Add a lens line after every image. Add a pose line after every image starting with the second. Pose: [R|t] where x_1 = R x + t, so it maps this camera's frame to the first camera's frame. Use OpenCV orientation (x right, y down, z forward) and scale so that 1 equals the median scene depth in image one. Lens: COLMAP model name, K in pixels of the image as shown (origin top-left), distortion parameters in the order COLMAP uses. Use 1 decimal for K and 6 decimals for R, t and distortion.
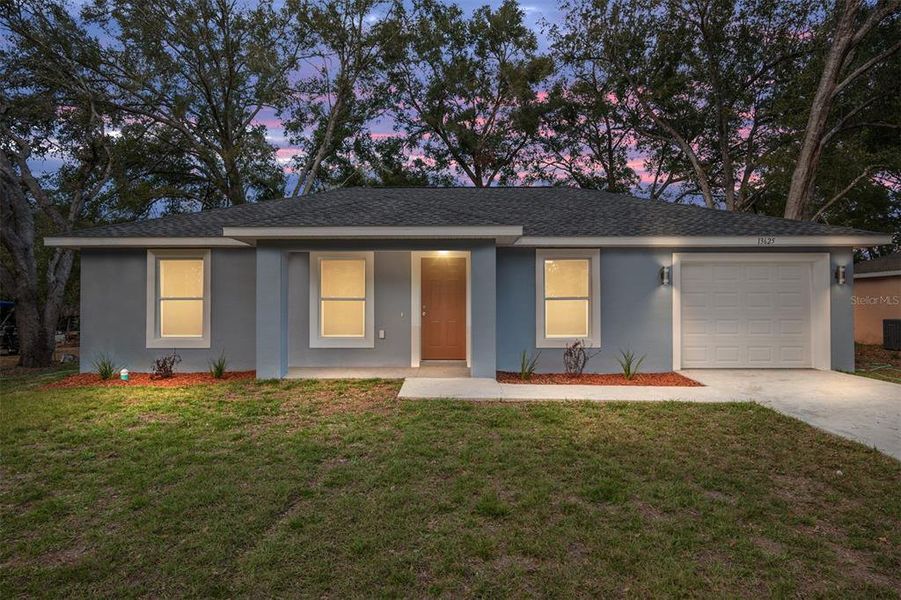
lens RADIAL K [[503.9, 0, 450.5], [0, 503.9, 300.0], [0, 0, 1]] dist [-0.002870, 0.000879]
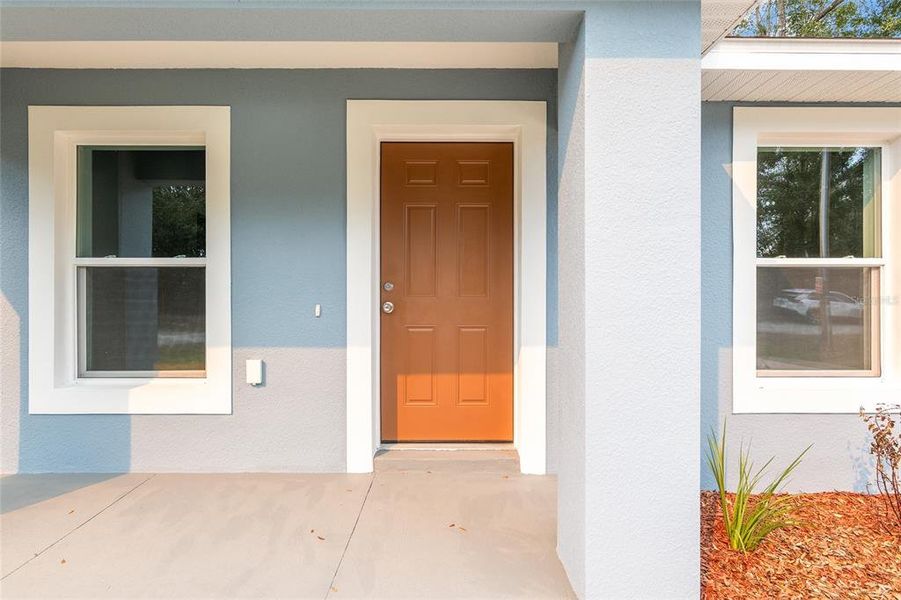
lens RADIAL K [[466.5, 0, 447.3], [0, 466.5, 296.1], [0, 0, 1]] dist [-0.006699, -0.001620]
pose [[0.999893, 0.000252, -0.014643, -0.002086], [-0.000023, 0.999878, 0.015630, 0.003672], [0.014645, -0.015628, 0.999771, 0.168733]]
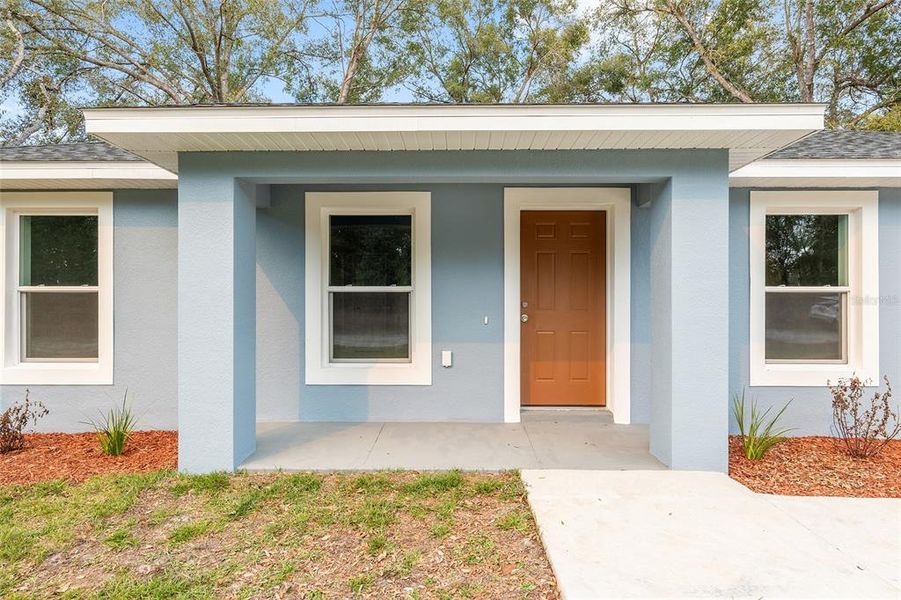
lens RADIAL K [[503.9, 0, 450.5], [0, 503.9, 300.0], [0, 0, 1]] dist [-0.002870, 0.000879]
pose [[0.999706, 0.001974, -0.024148, -0.028692], [-0.001702, 0.999935, 0.011281, 0.000736], [0.024169, -0.011237, 0.999645, 0.117204]]
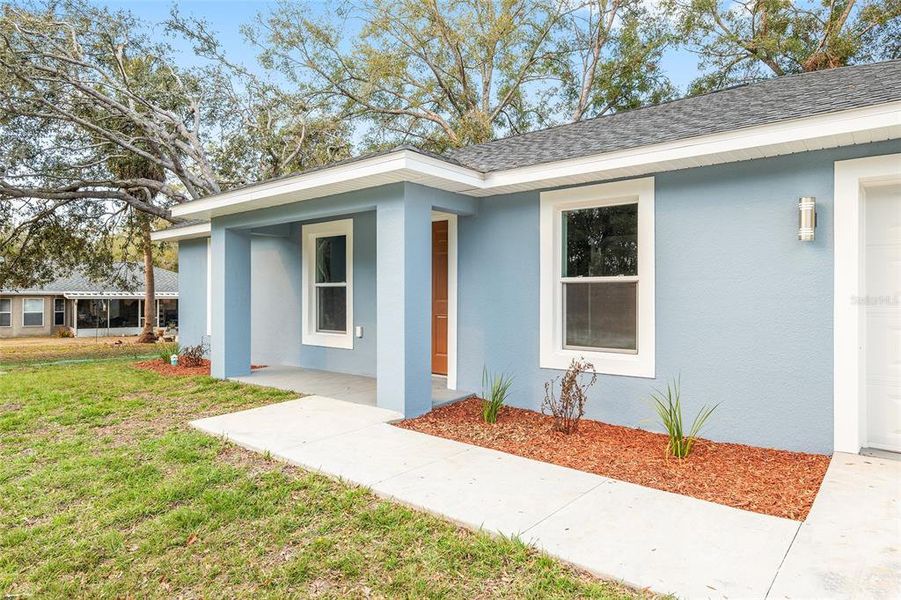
lens RADIAL K [[538.3, 0, 497.0], [0, 538.3, 296.8], [0, 0, 1]] dist [-0.032826, 0.000101]
pose [[0.793494, 0.002183, -0.608574, 0.121557], [0.013129, 0.999699, 0.020705, 0.000638], [0.608437, -0.024419, 0.793227, 0.118575]]
